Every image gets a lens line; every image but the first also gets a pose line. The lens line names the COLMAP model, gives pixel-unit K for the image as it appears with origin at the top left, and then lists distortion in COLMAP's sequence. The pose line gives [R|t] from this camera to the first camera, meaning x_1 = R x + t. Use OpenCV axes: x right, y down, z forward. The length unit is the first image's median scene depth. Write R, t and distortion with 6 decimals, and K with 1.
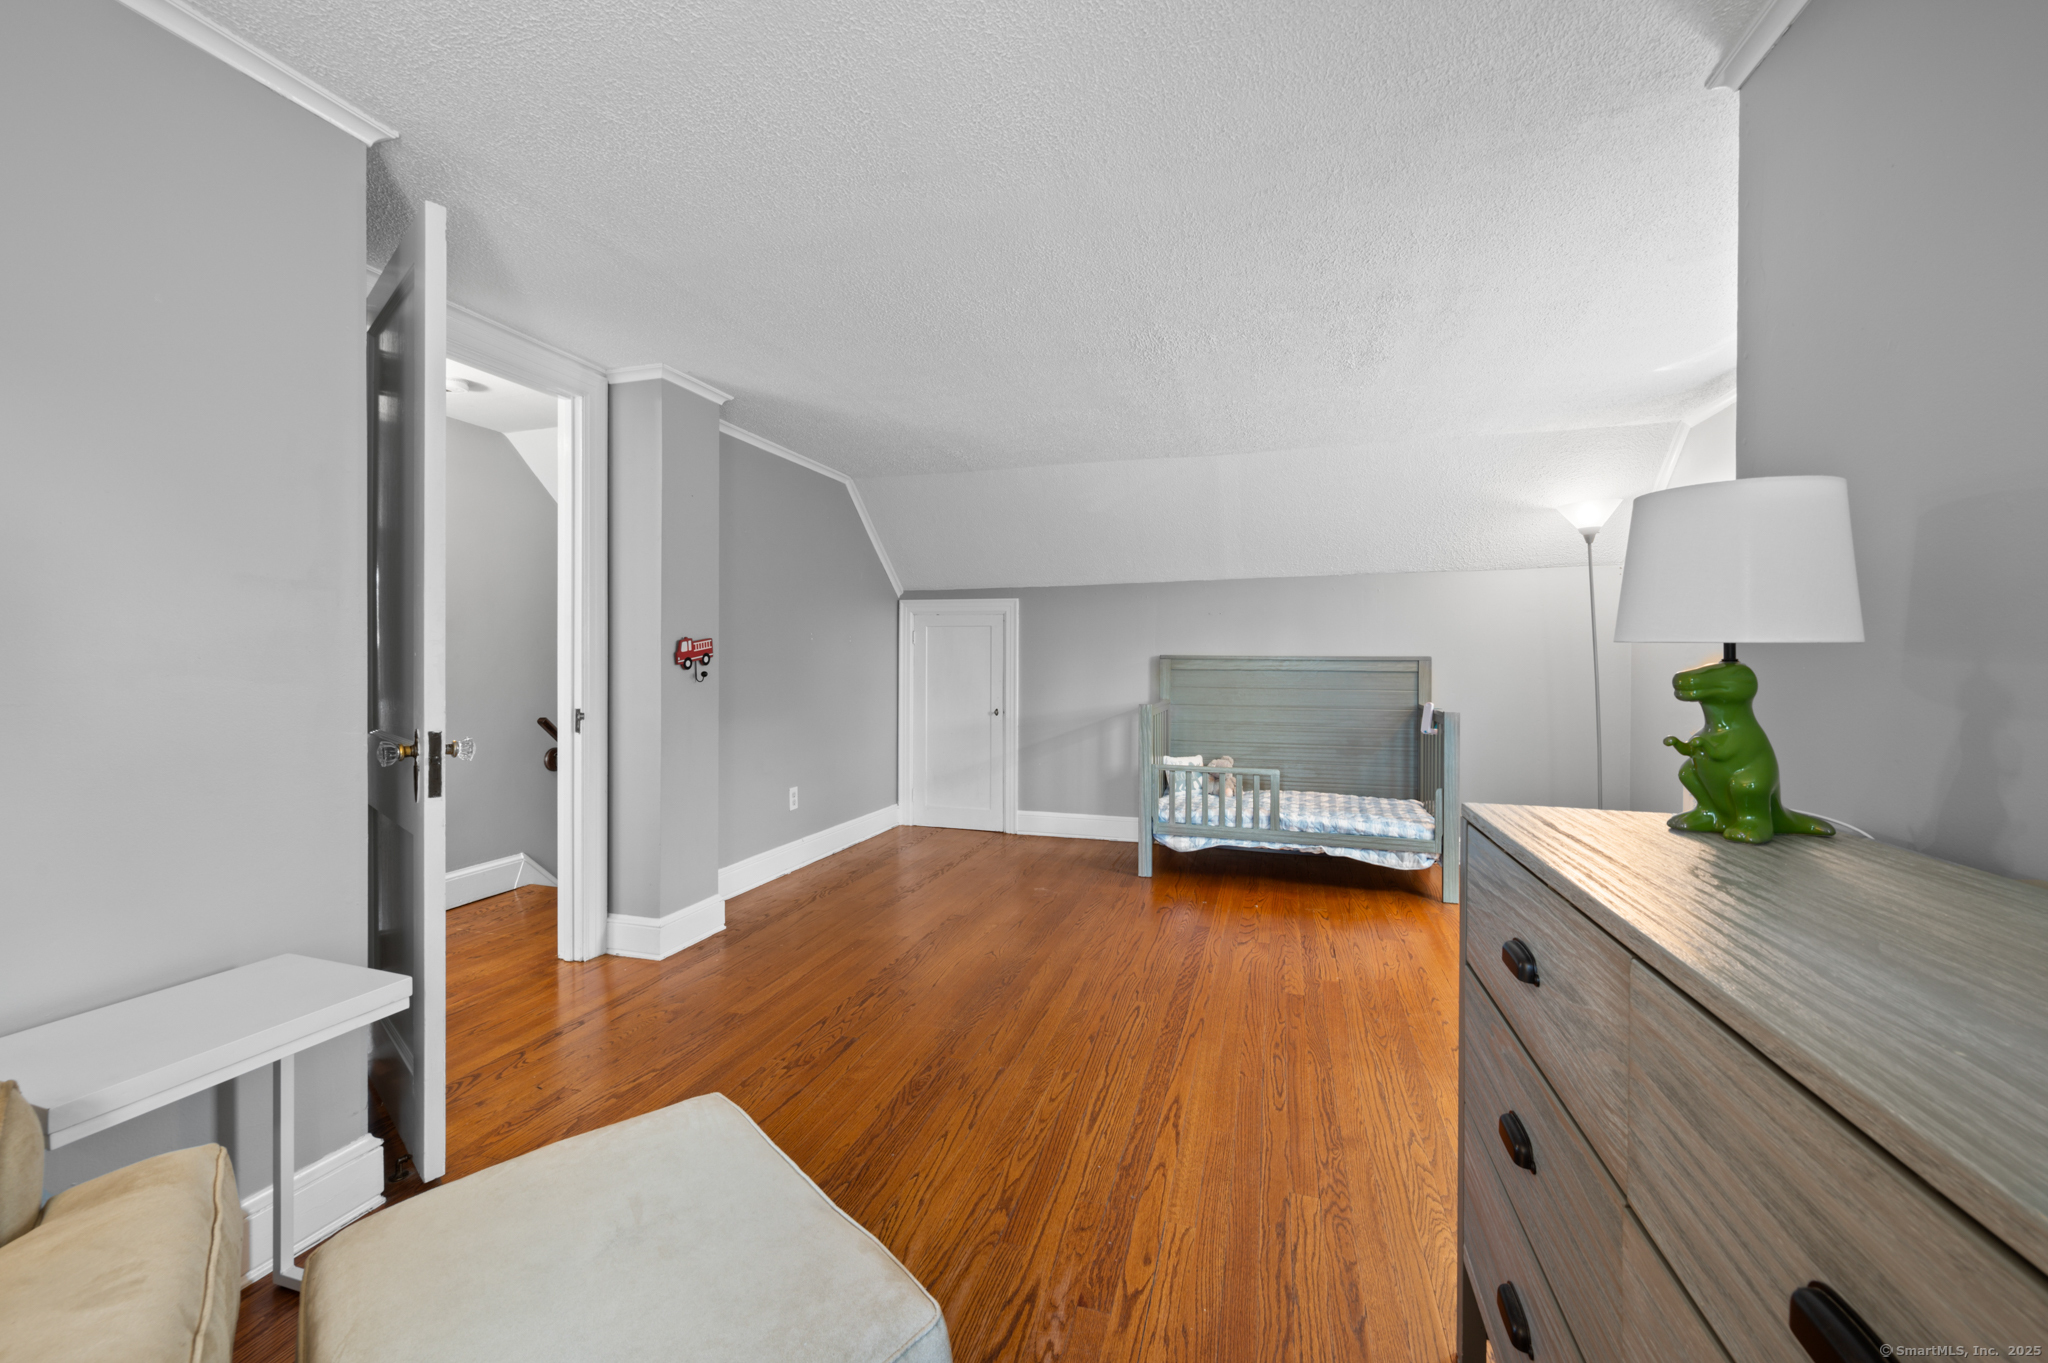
lens RADIAL K [[829.6, 0, 1030.5], [0, 829.6, 666.7], [0, 0, 1]] dist [-0.000768, -0.000084]
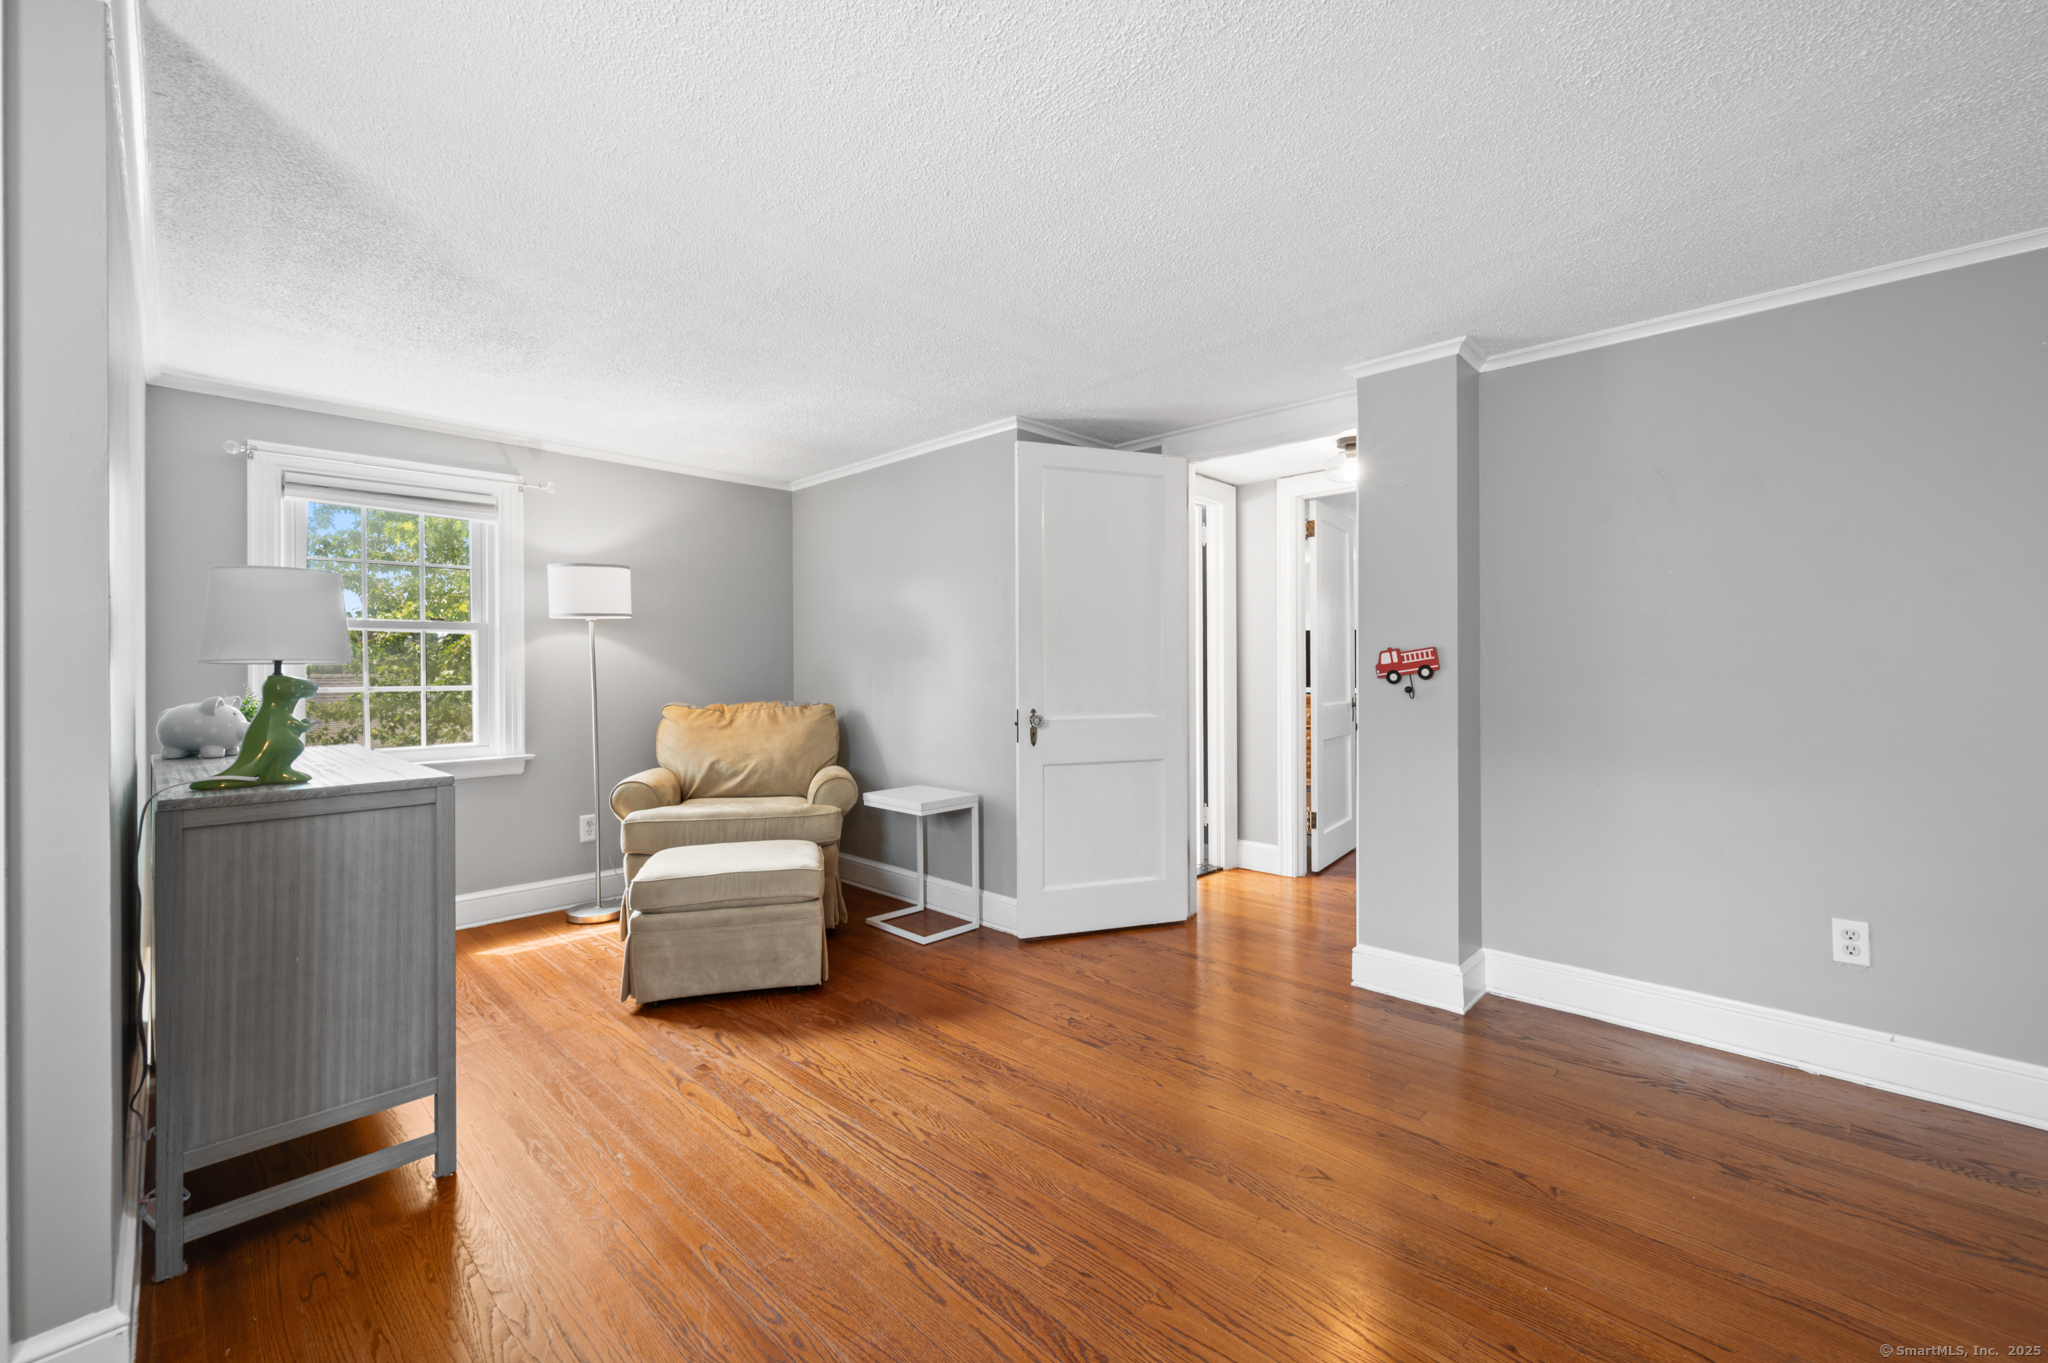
lens RADIAL K [[829.6, 0, 1030.5], [0, 829.6, 666.7], [0, 0, 1]] dist [-0.000768, -0.000084]
pose [[-0.465485, -0.005604, -0.885038, 0.644125], [-0.008084, 0.999965, -0.002079, -0.011228], [0.885019, 0.006187, -0.465514, 1.236190]]
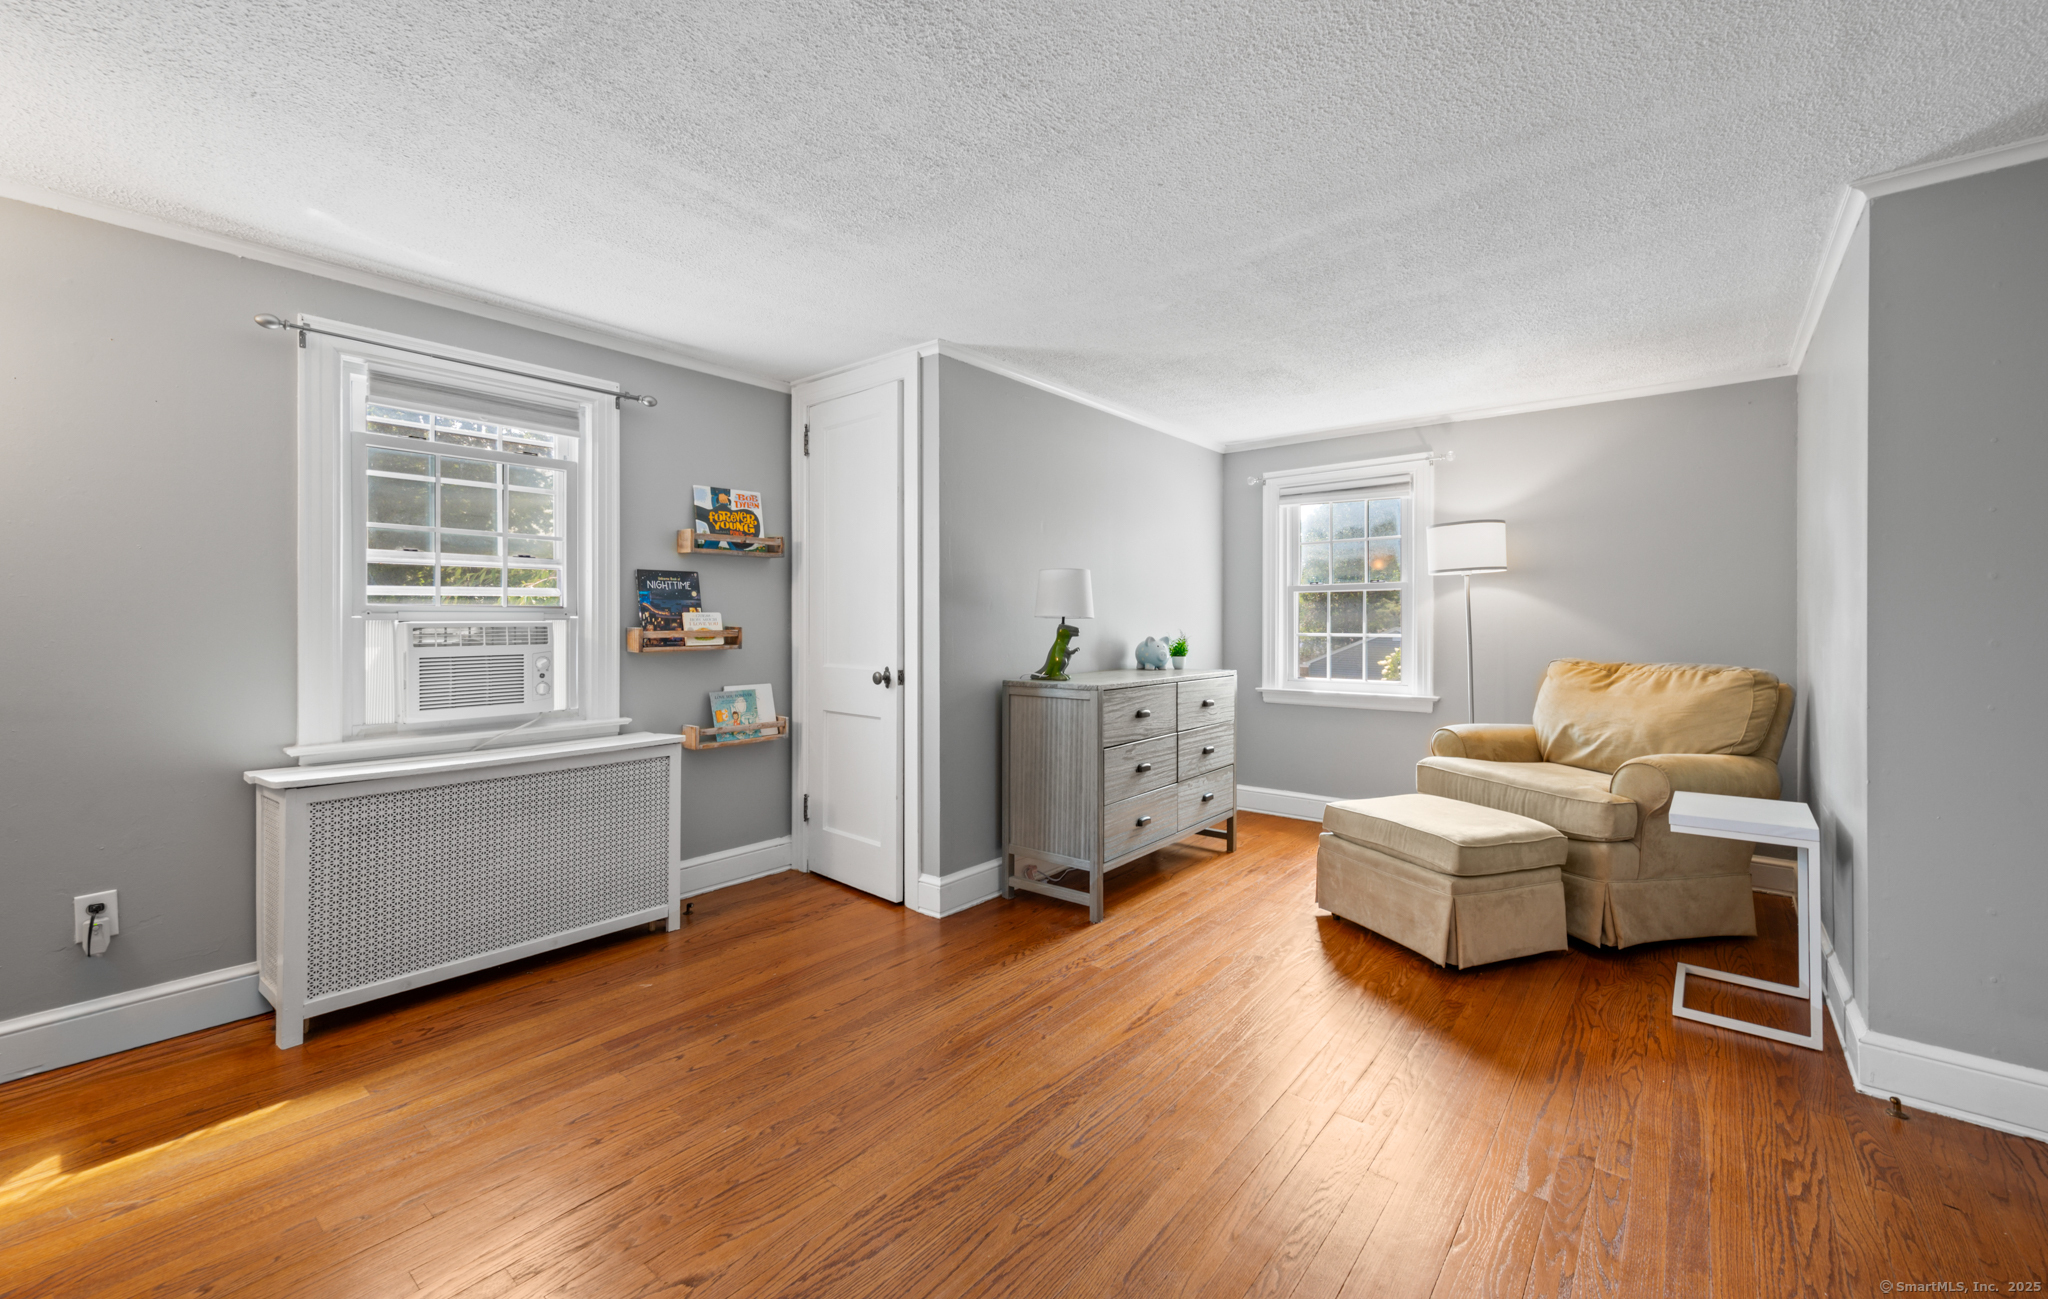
lens RADIAL K [[811.0, 0, 1024.6], [0, 811.0, 622.5], [0, 0, 1]] dist [0.000372, 0.000049]
pose [[-0.920722, -0.006599, 0.390163, -0.084151], [-0.000936, 0.999891, 0.014704, -0.022290], [-0.390218, 0.013173, -0.920628, 1.565643]]
